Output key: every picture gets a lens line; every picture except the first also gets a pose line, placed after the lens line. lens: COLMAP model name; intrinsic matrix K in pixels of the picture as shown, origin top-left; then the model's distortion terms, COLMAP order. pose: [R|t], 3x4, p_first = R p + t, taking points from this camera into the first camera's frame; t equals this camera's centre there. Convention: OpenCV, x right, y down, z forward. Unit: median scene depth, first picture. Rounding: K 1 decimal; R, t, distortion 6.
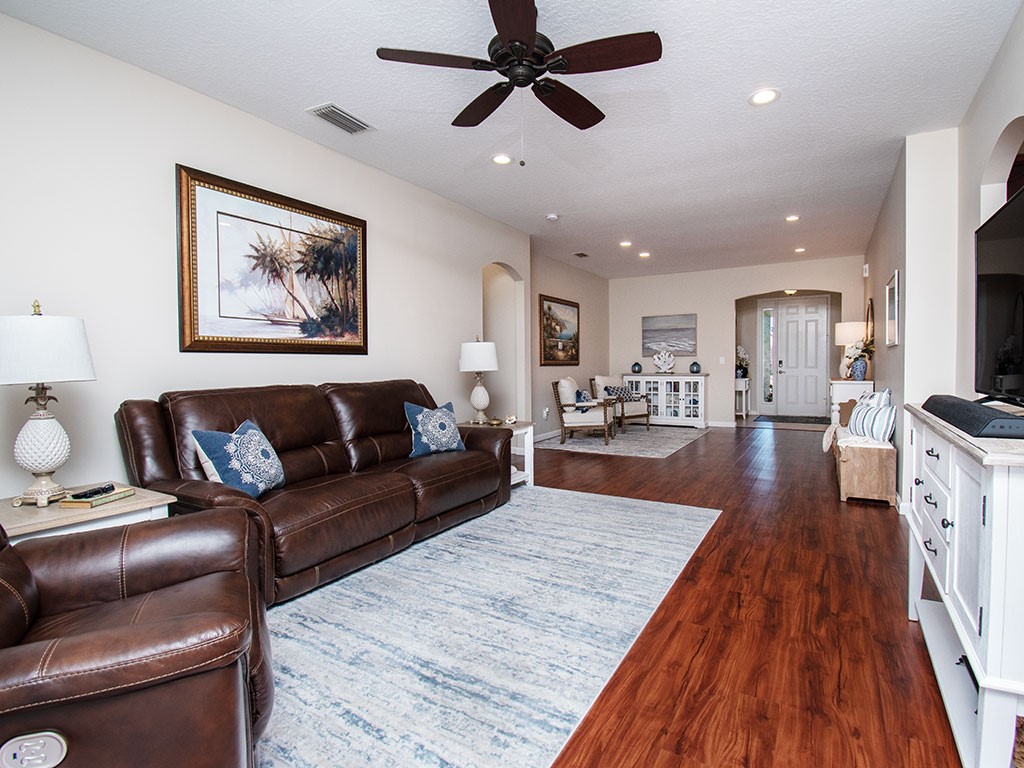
lens RADIAL K [[516.8, 0, 542.8], [0, 516.8, 378.5], [0, 0, 1]] dist [0.010944, -0.005025]
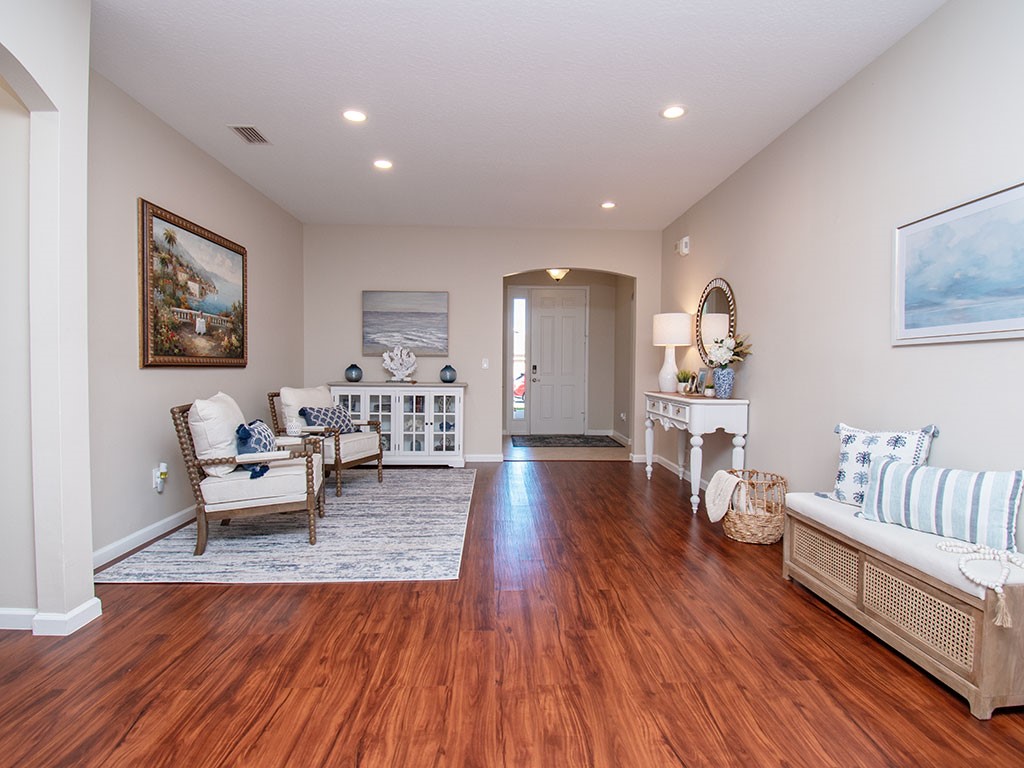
lens RADIAL K [[516.8, 0, 520.0], [0, 516.8, 380.5], [0, 0, 1]] dist [0.010944, -0.005025]
pose [[0.850803, 0.003038, 0.525475, 0.029836], [-0.002267, 0.999995, -0.002110, -0.011818], [-0.525479, 0.000604, 0.850806, 0.401809]]
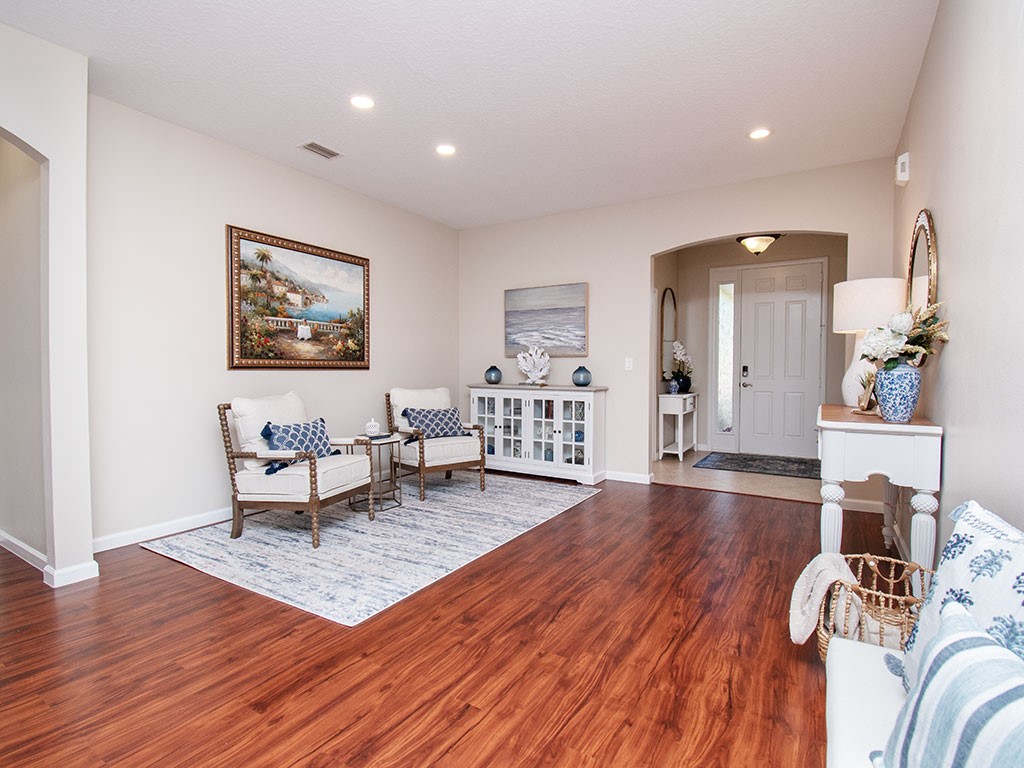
lens RADIAL K [[510.5, 0, 518.7], [0, 510.5, 381.8], [0, 0, 1]] dist [0.017181, -0.024168]
pose [[0.999142, 0.014901, -0.038650, 0.248480], [-0.014886, 0.999889, 0.000671, -0.014444], [0.038656, -0.000095, 0.999253, 0.438388]]
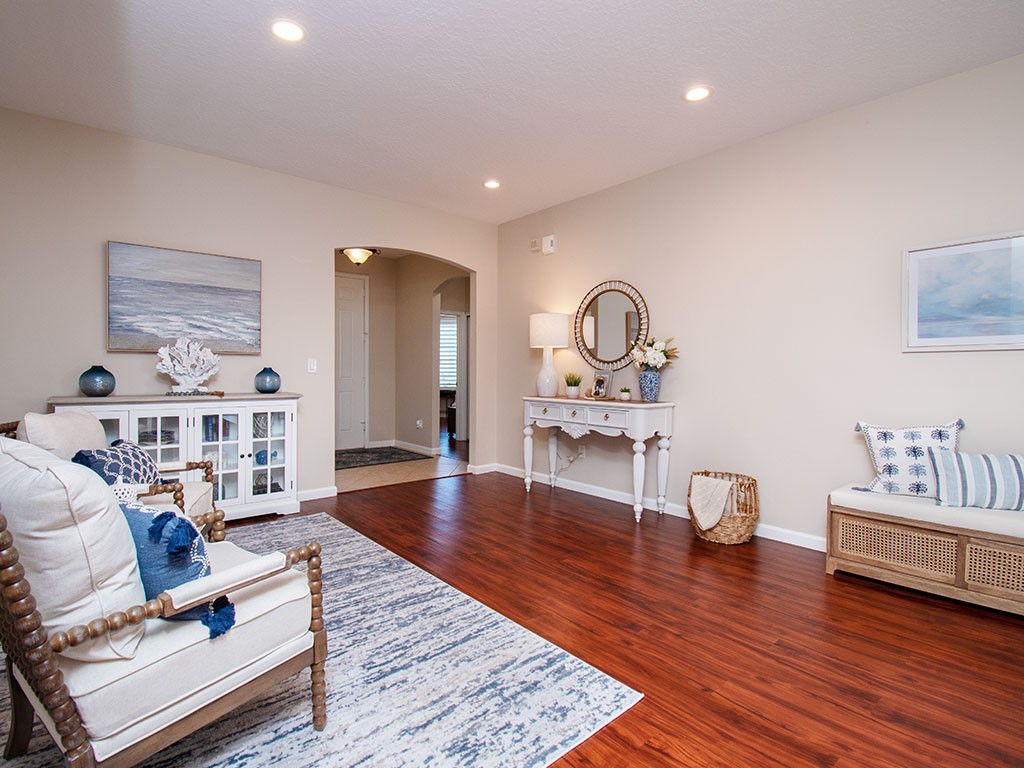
lens RADIAL K [[510.5, 0, 489.7], [0, 510.5, 379.1], [0, 0, 1]] dist [0.017181, -0.024168]
pose [[0.368604, -0.002784, 0.929582, -0.046182], [0.015605, 0.999873, -0.003193, -0.017922], [-0.929455, 0.015683, 0.368601, 0.662884]]
